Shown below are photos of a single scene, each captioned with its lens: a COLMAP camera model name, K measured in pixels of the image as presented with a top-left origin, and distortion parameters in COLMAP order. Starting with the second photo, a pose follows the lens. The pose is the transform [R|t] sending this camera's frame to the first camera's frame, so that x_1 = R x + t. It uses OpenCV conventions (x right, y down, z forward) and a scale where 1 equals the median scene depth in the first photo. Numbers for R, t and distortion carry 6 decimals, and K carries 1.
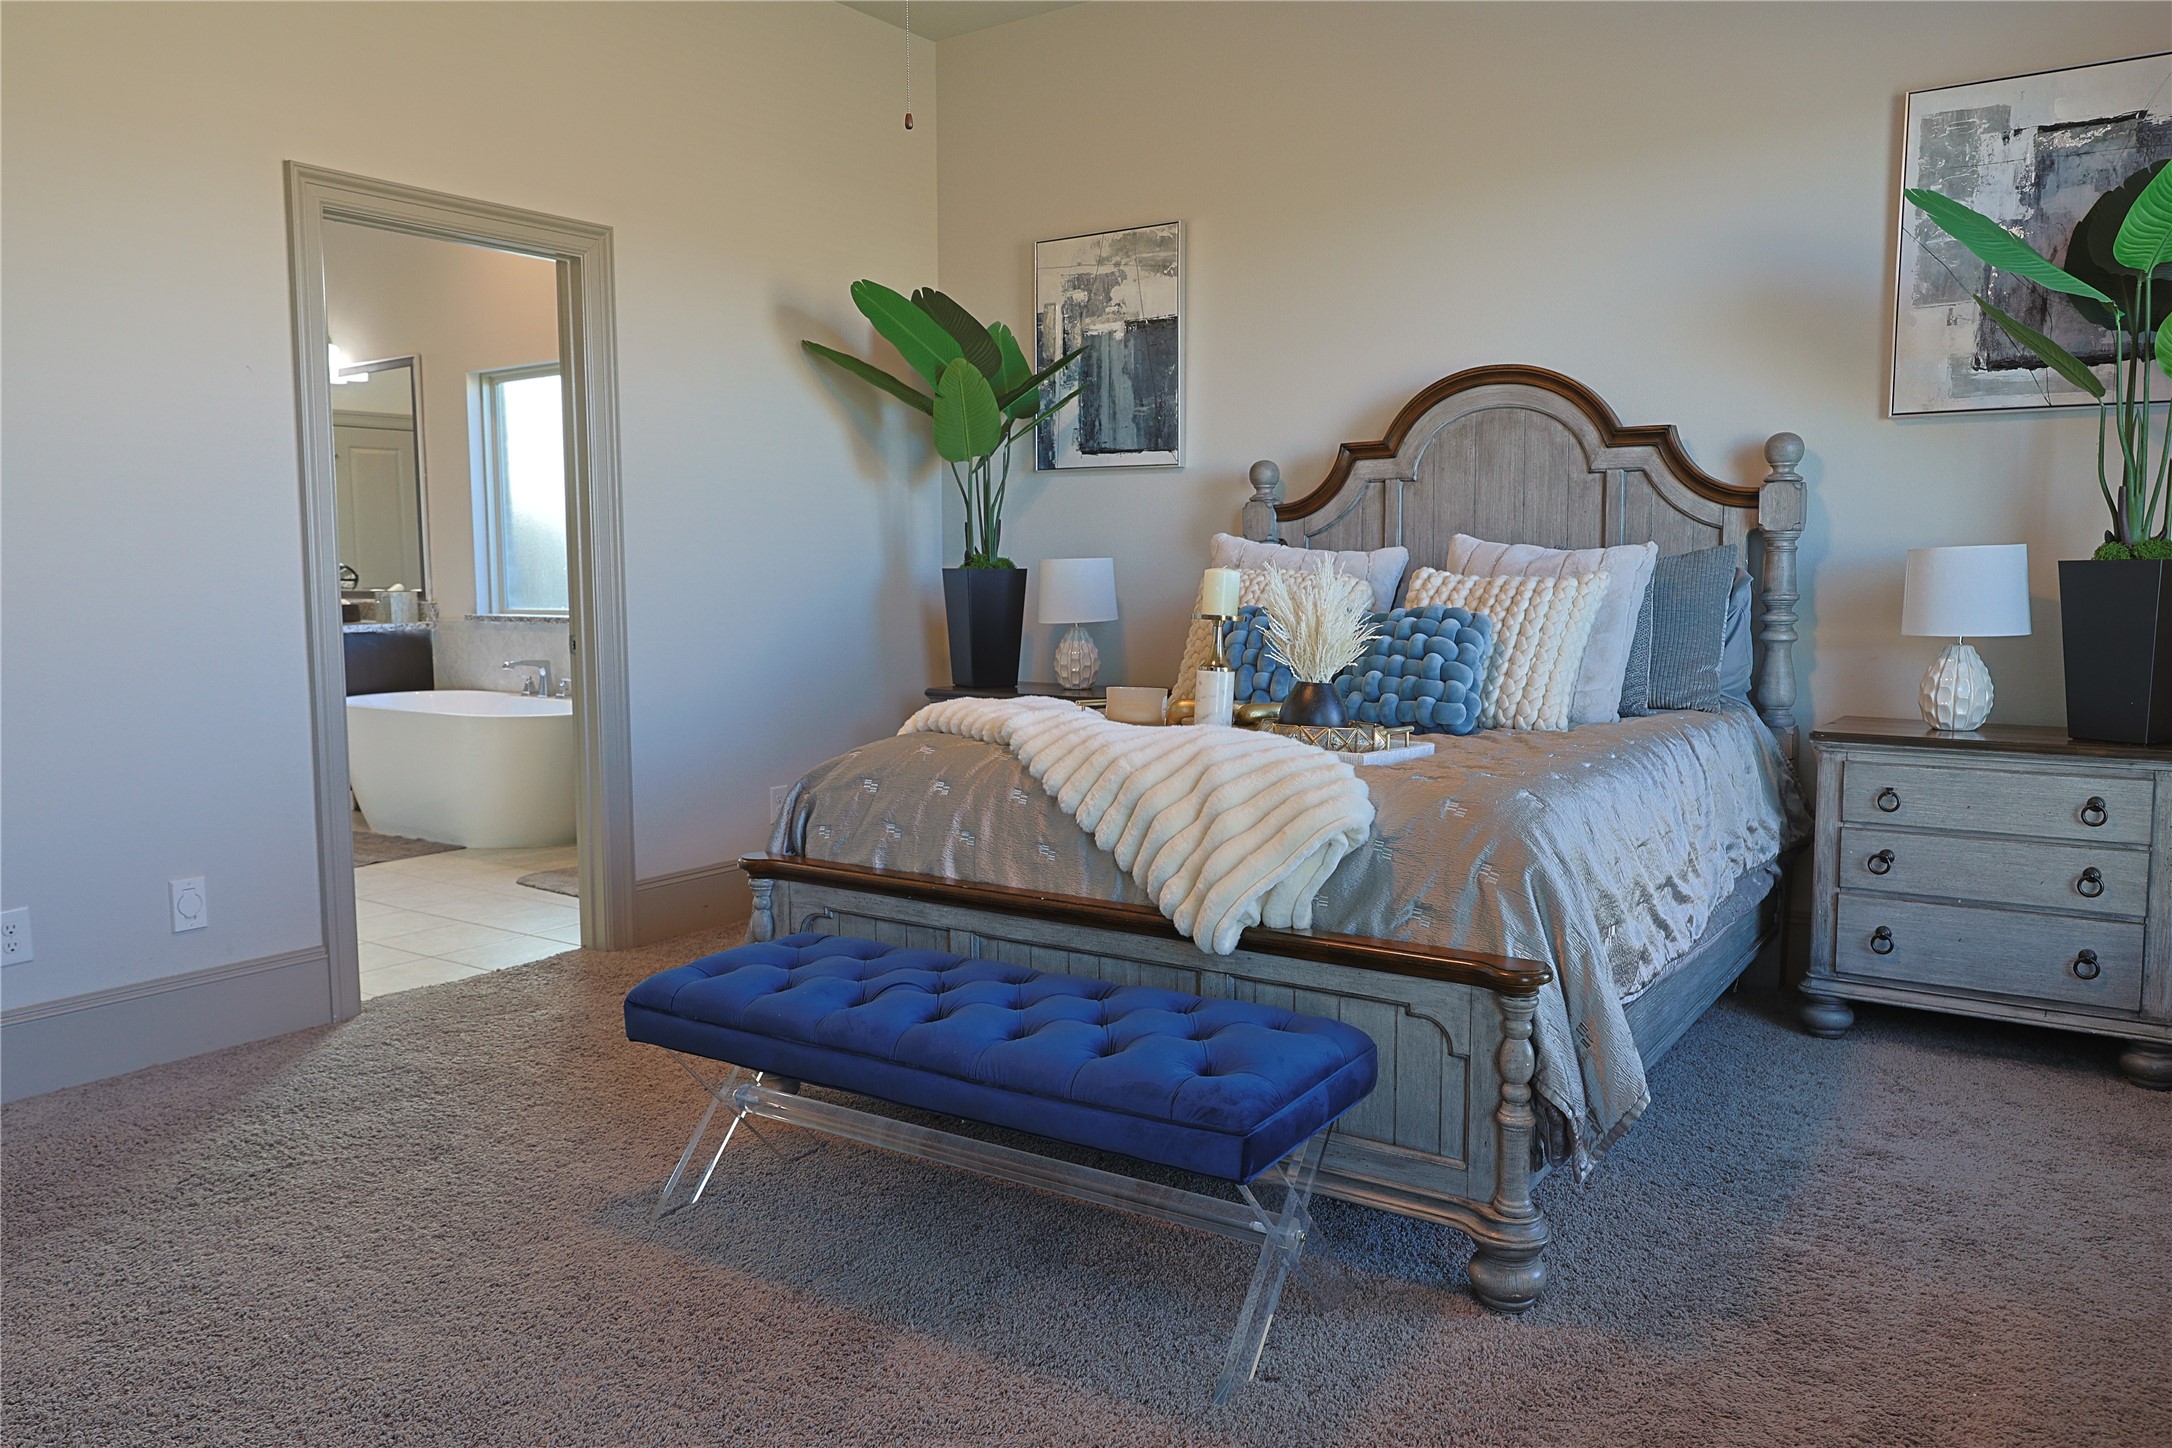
lens RADIAL K [[1532.7, 0, 1086.0], [0, 1532.7, 724.0], [0, 0, 1]] dist [-0.005839, 0.000248]
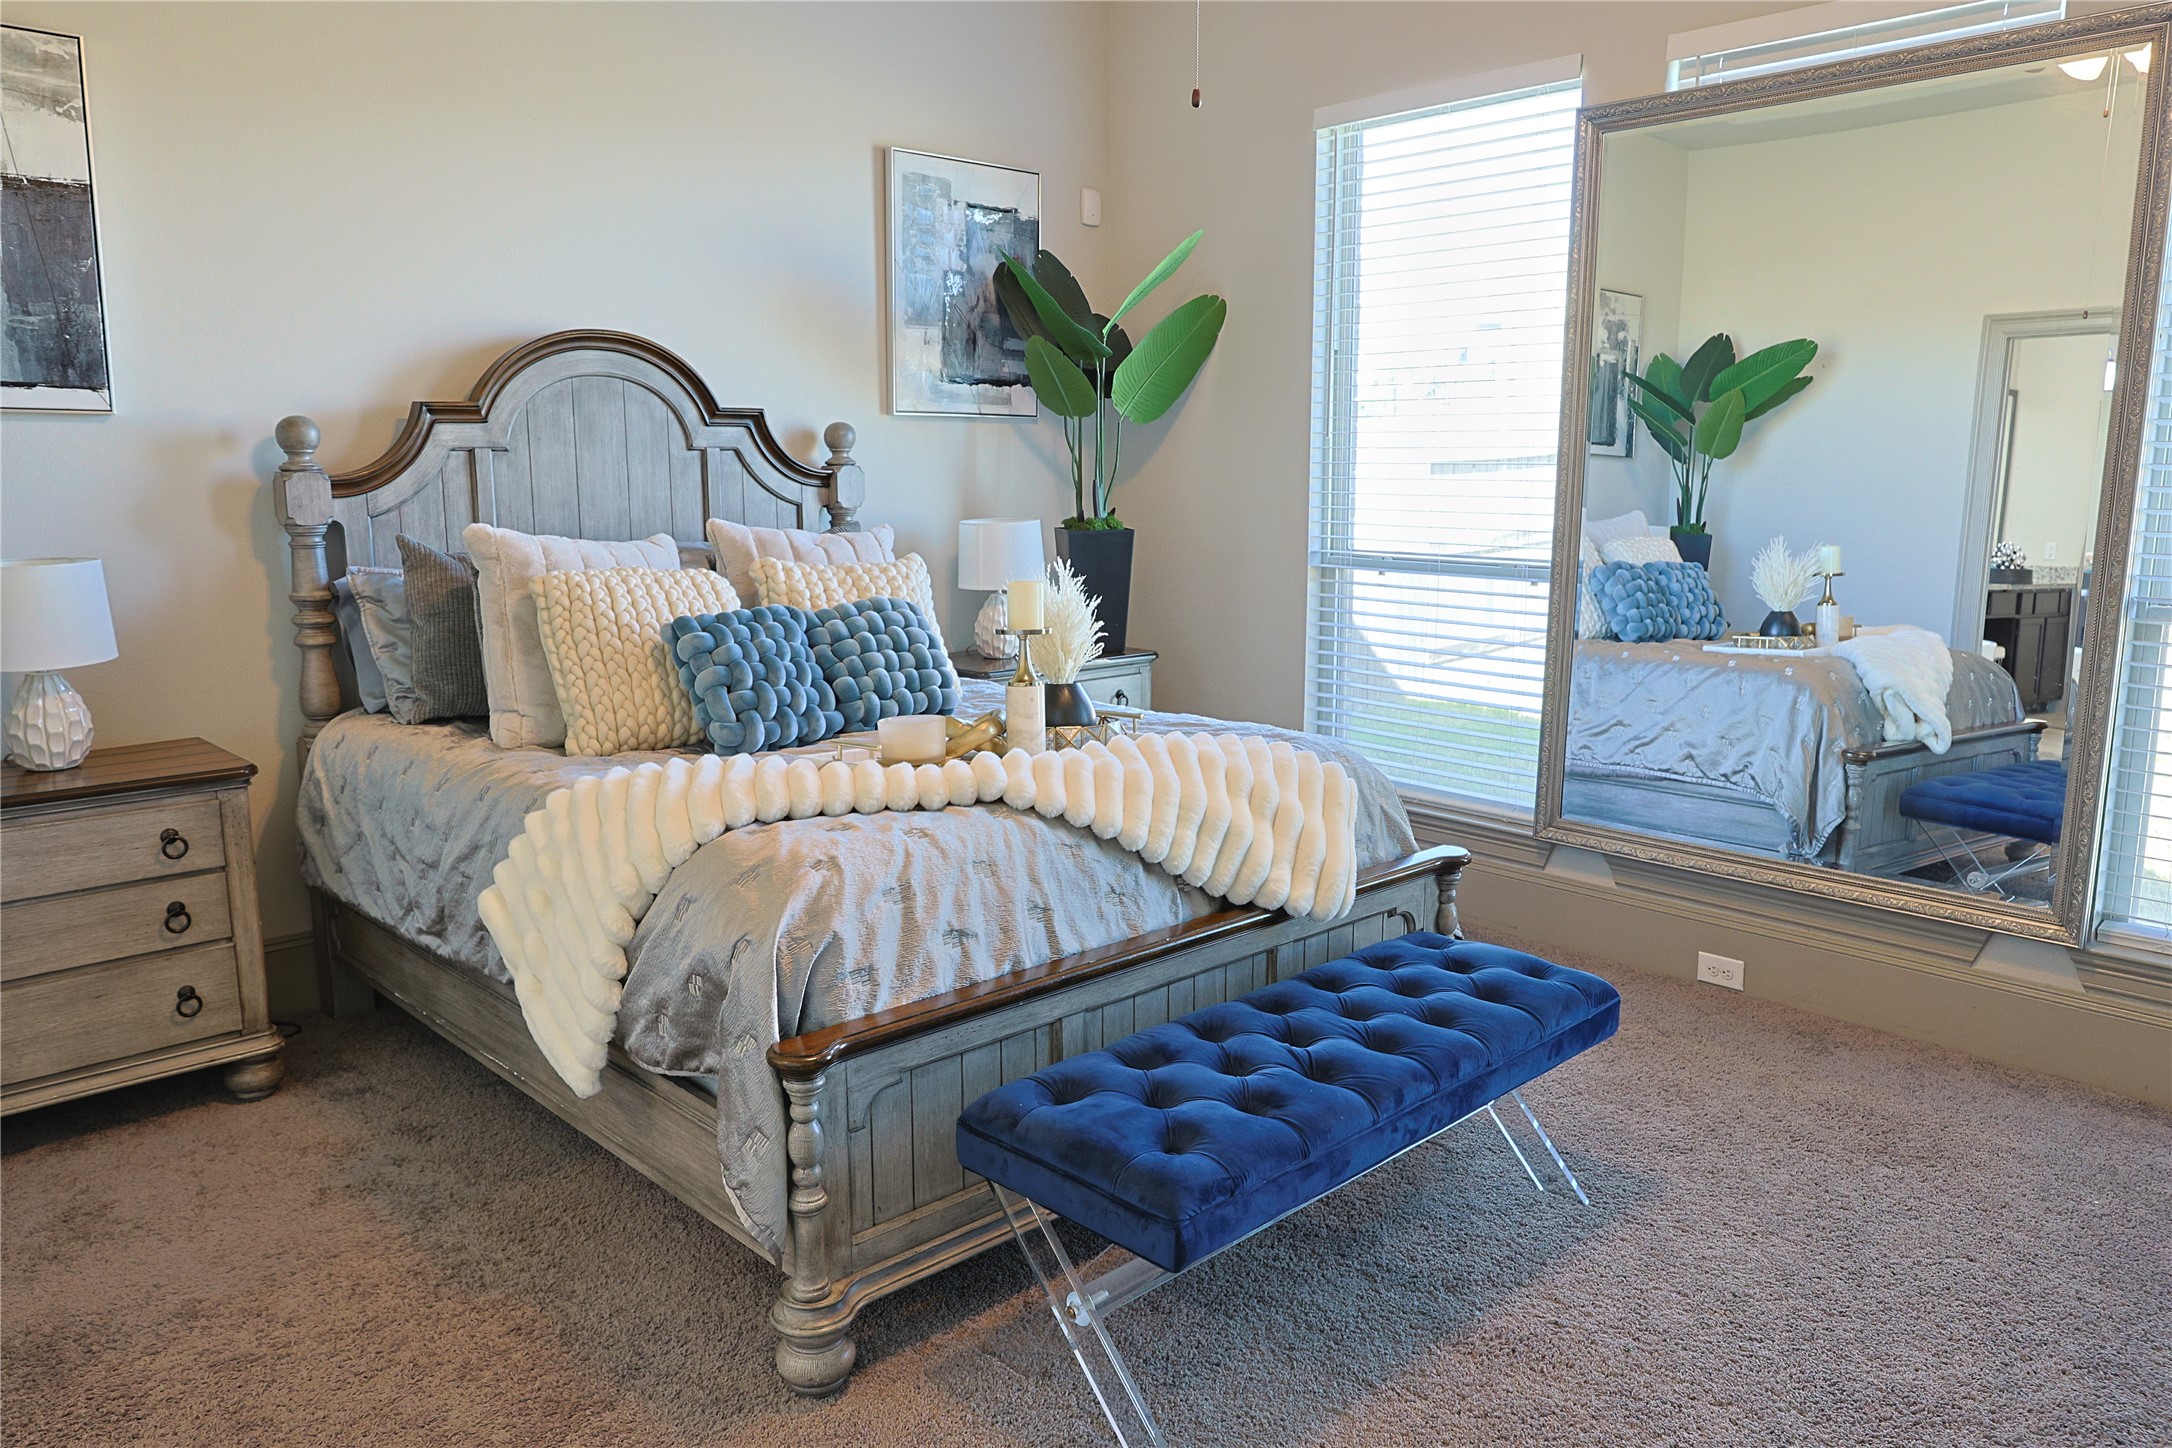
lens RADIAL K [[1532.7, 0, 1086.0], [0, 1532.7, 724.0], [0, 0, 1]] dist [-0.005839, 0.000248]
pose [[0.220488, -0.159995, 0.962178, -0.593373], [0.100502, 0.984931, 0.140748, -0.100242], [-0.970198, 0.065667, 0.233245, 0.514656]]
